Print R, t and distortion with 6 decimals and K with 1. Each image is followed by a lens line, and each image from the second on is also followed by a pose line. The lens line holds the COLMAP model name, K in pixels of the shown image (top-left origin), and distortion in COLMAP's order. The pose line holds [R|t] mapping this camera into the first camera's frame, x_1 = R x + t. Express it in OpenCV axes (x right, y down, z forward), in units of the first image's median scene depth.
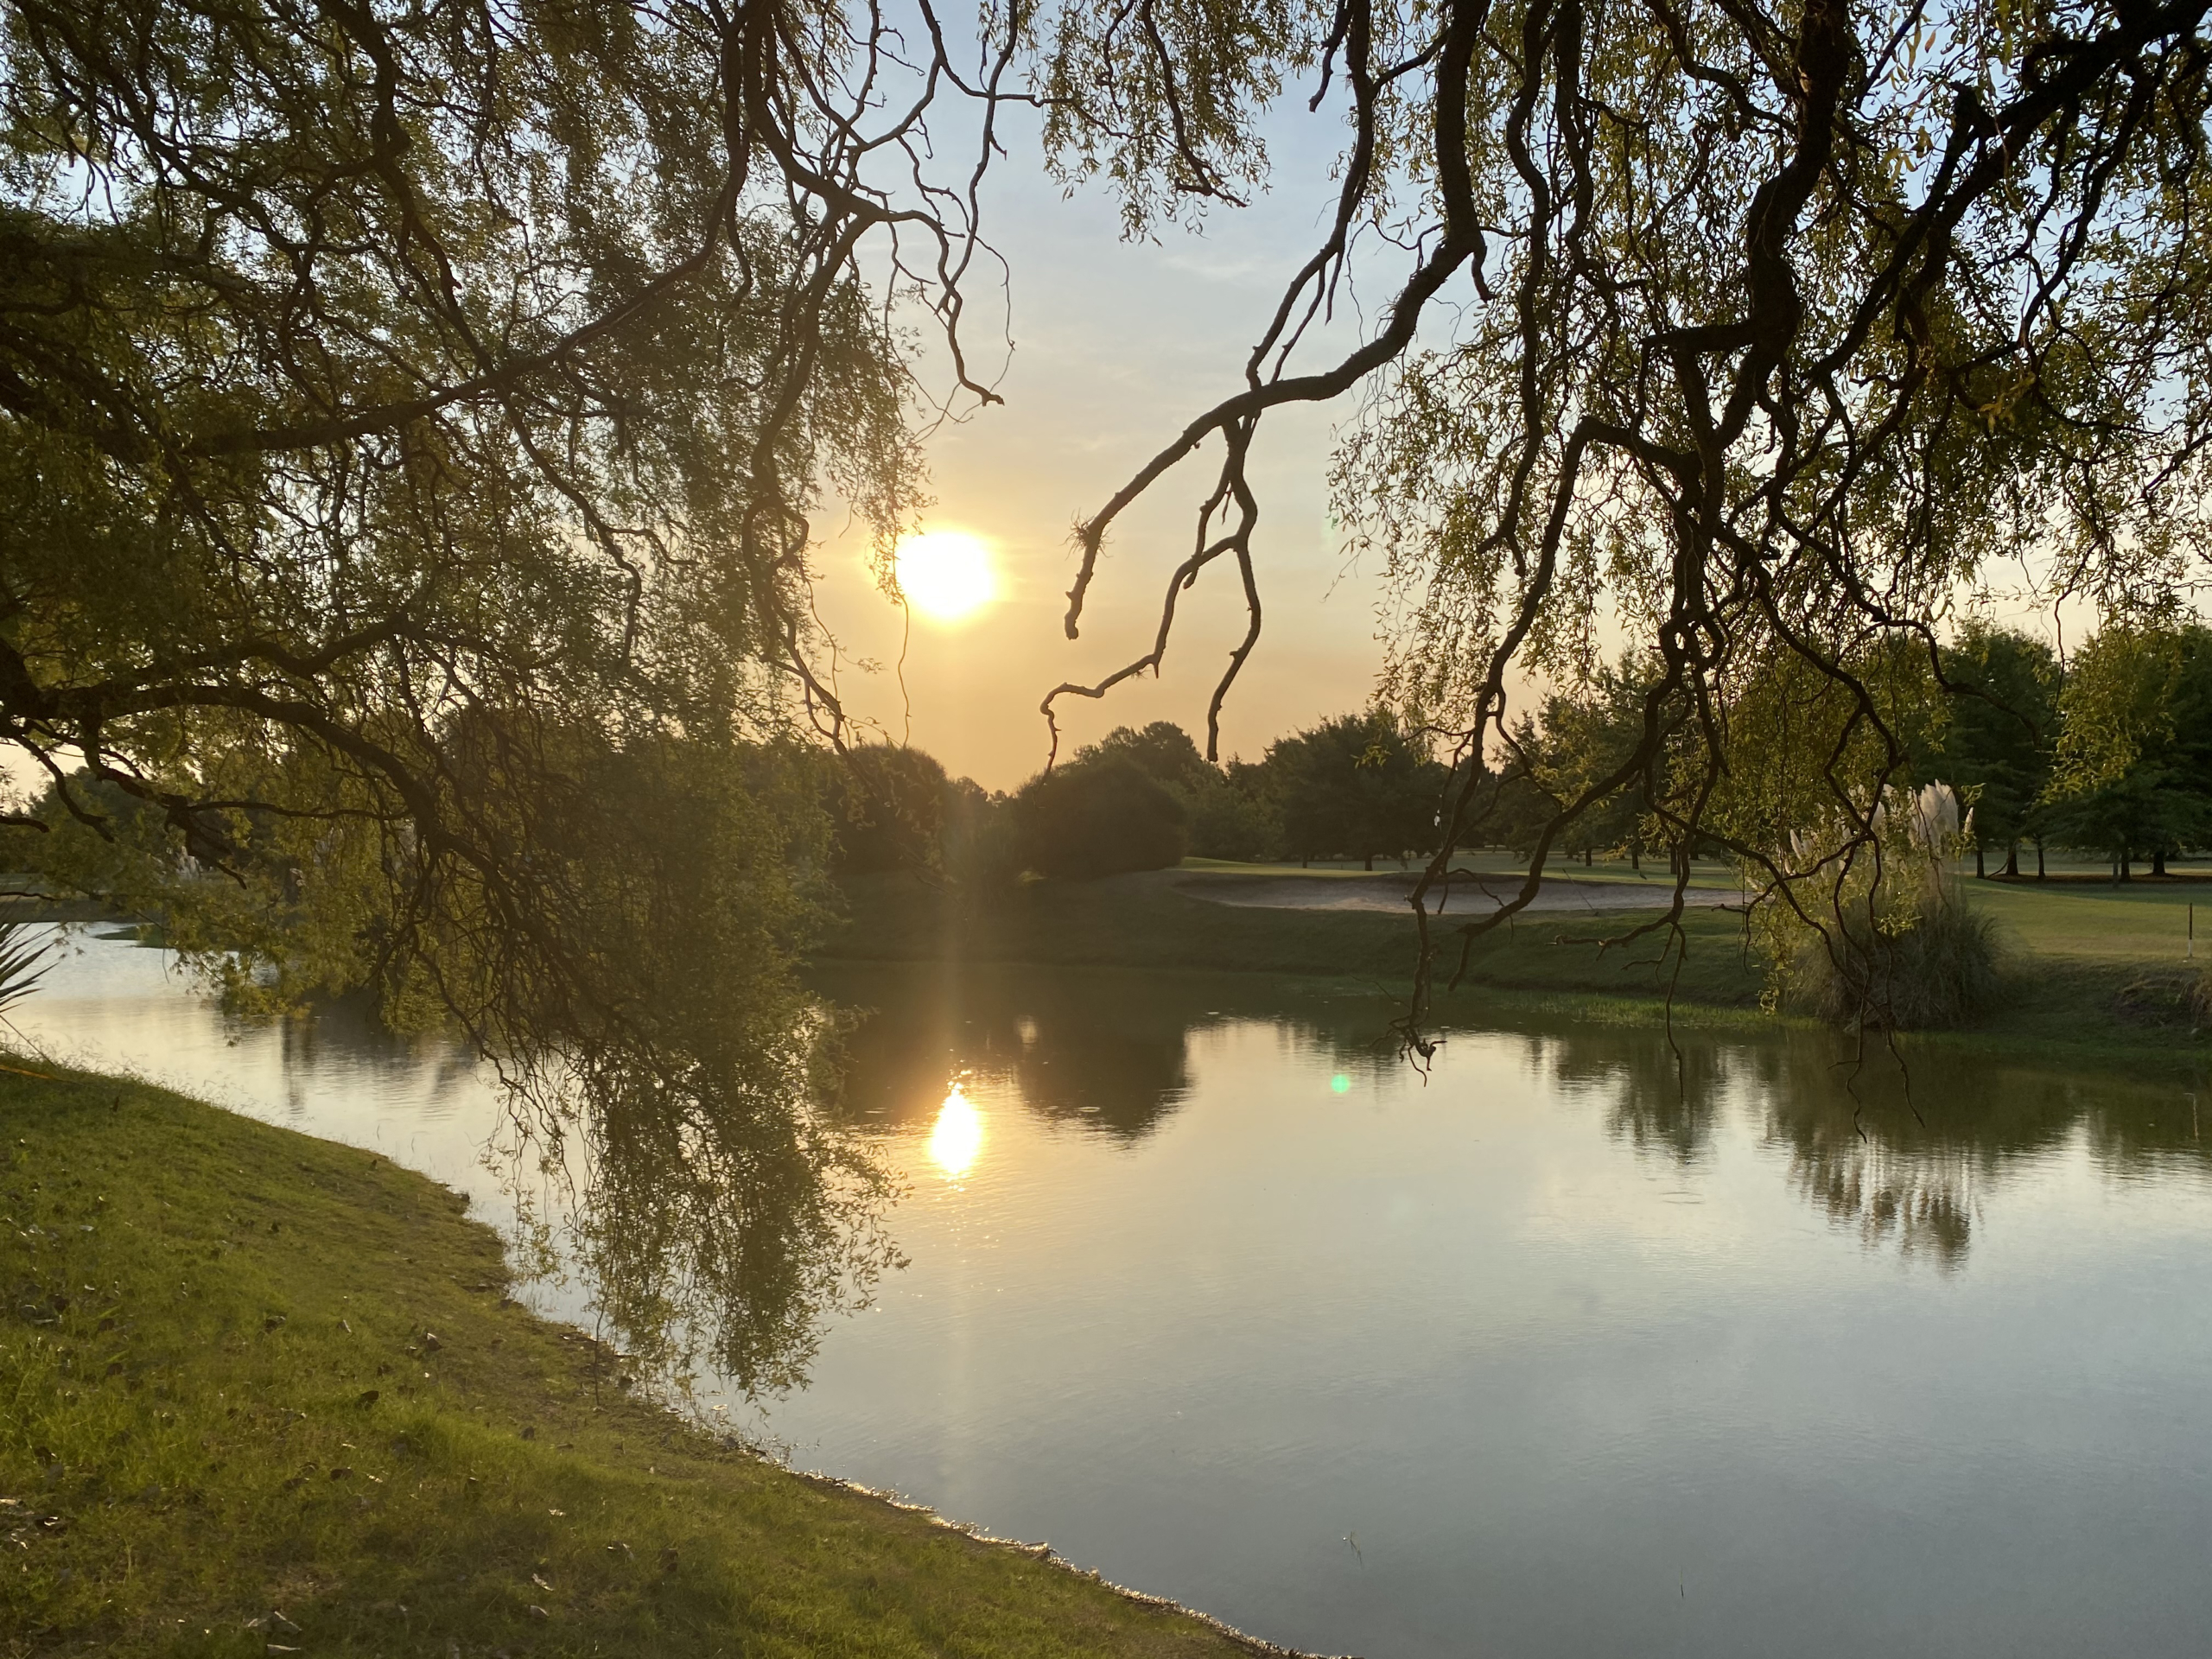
lens RADIAL K [[1673.3, 0, 1118.7], [0, 1673.3, 819.3], [0, 0, 1]] dist [0.017686, -0.034366]
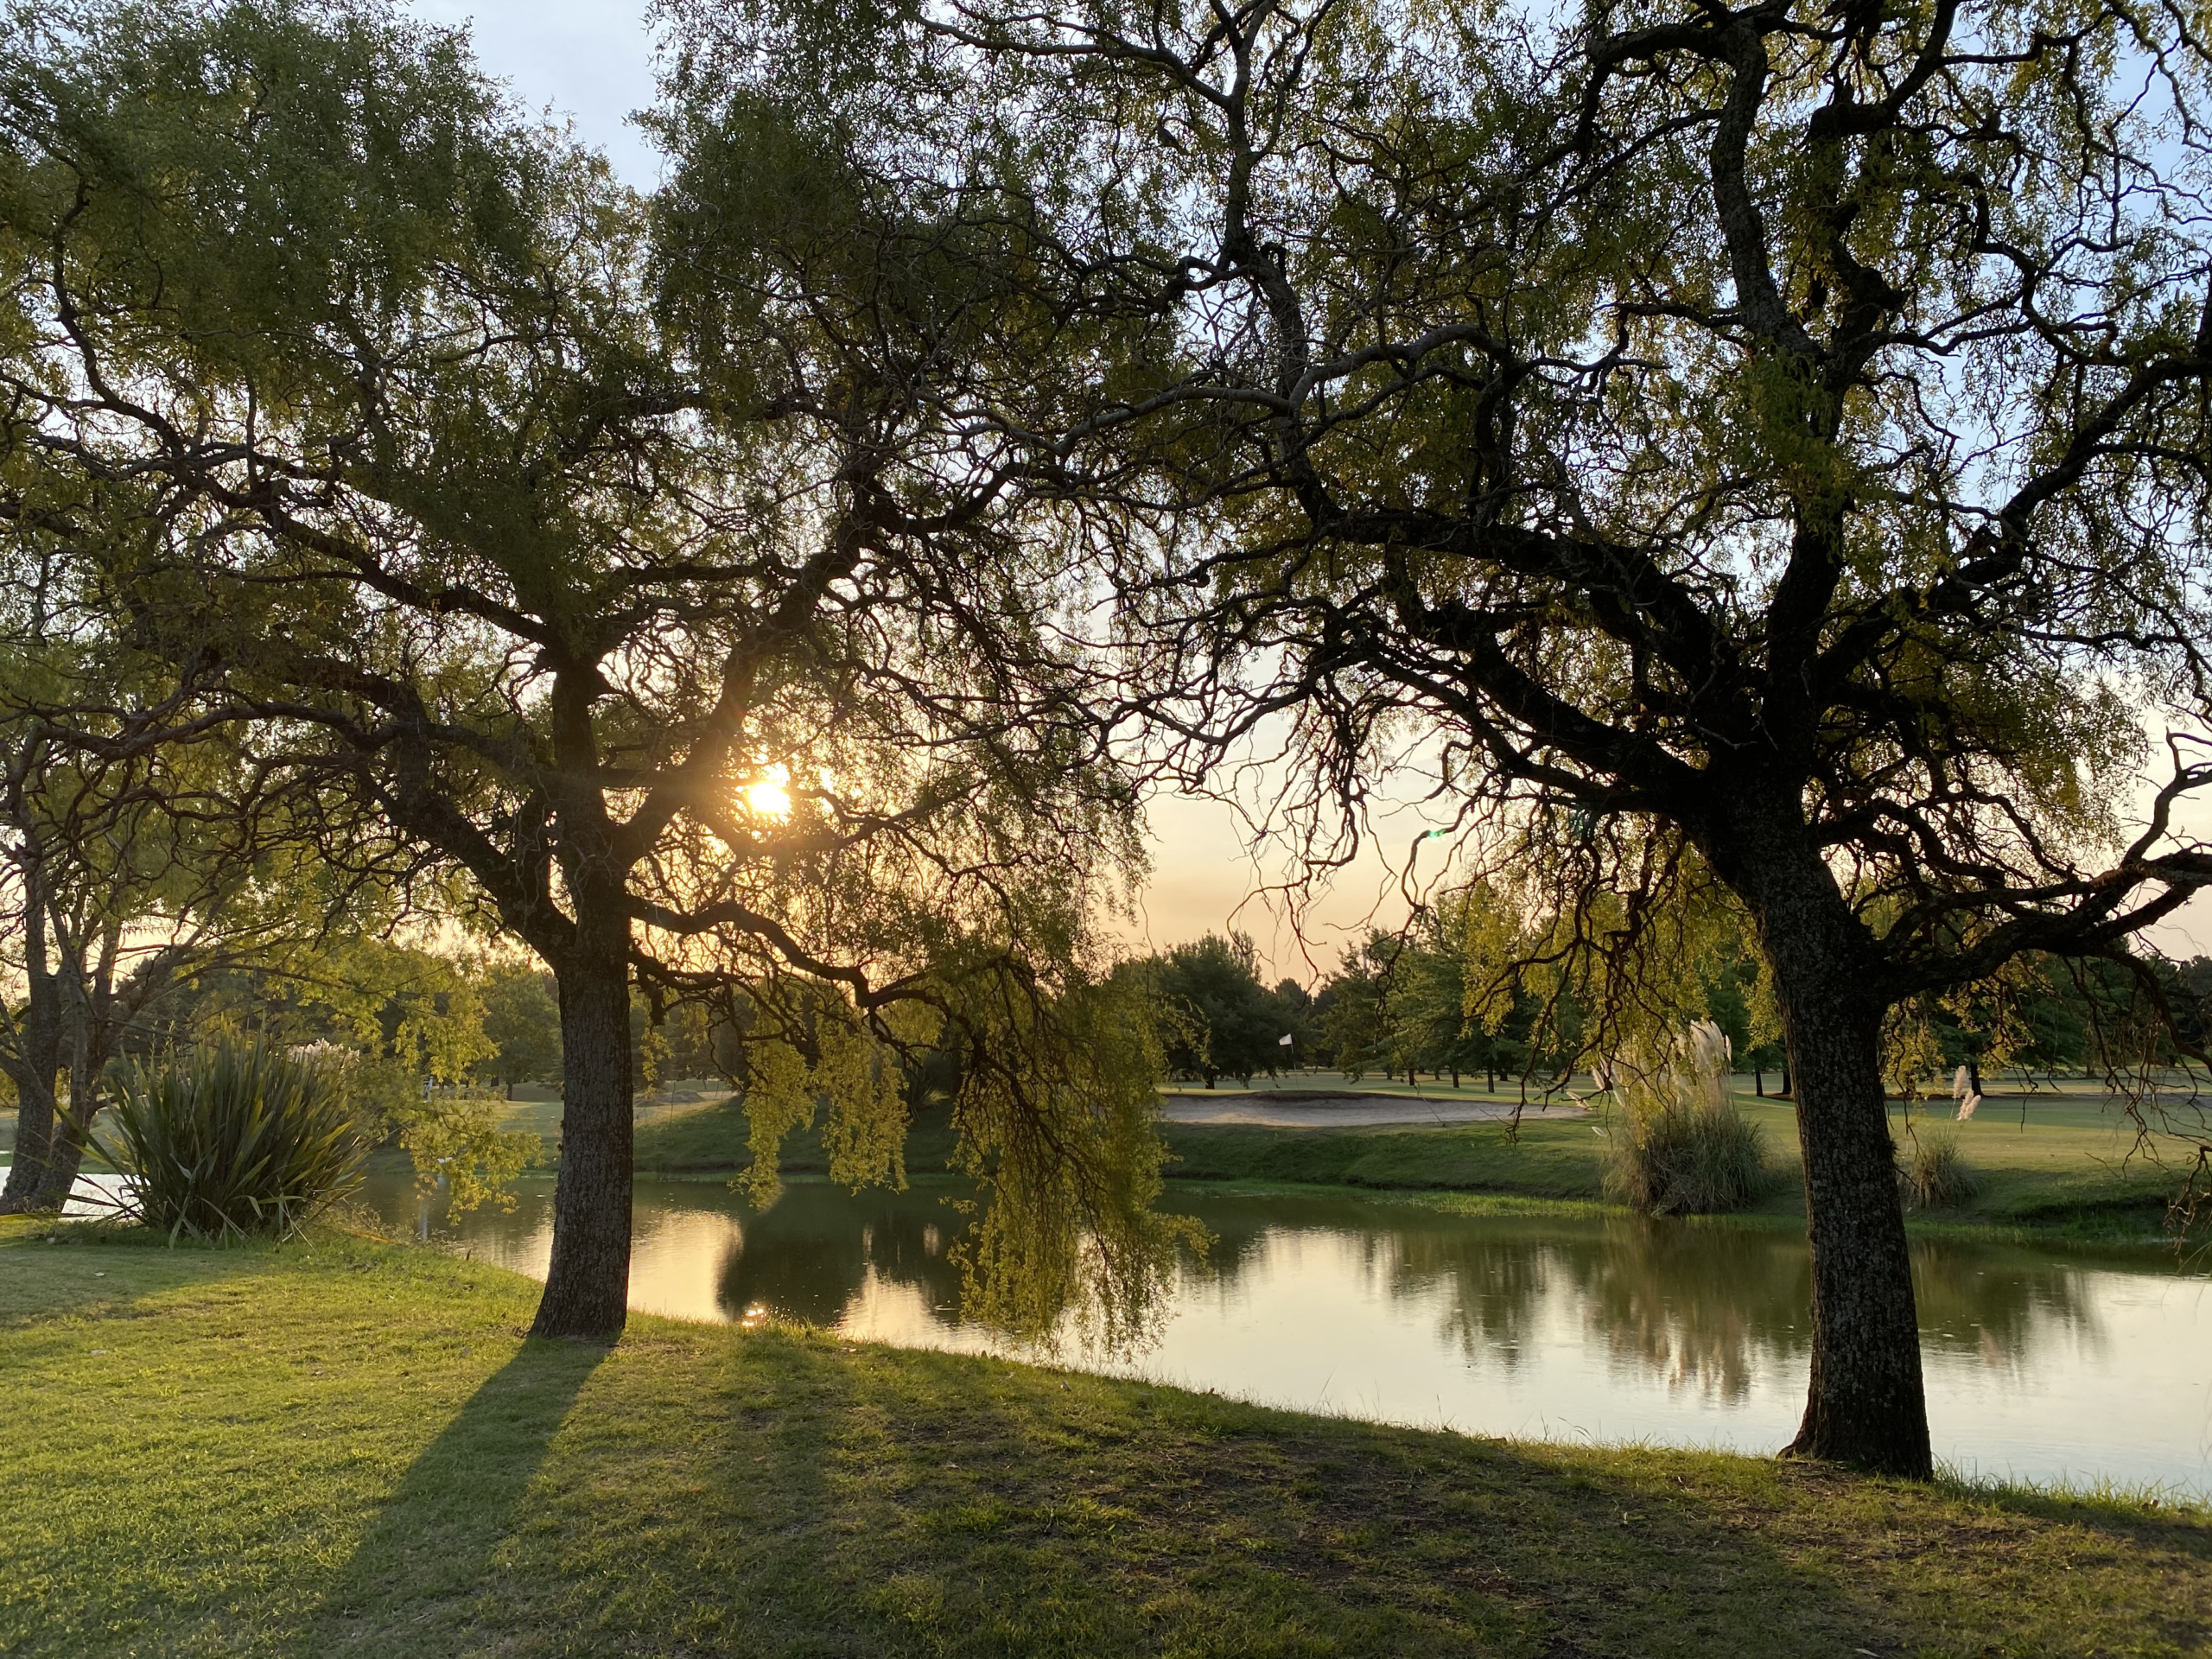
lens RADIAL K [[1673.3, 0, 1094.3], [0, 1673.3, 782.1], [0, 0, 1]] dist [0.017686, -0.034366]
pose [[0.994893, 0.017296, 0.099445, -0.045048], [-0.001953, 0.988323, -0.152358, -0.001263], [-0.100919, 0.151386, 0.983309, -0.096664]]
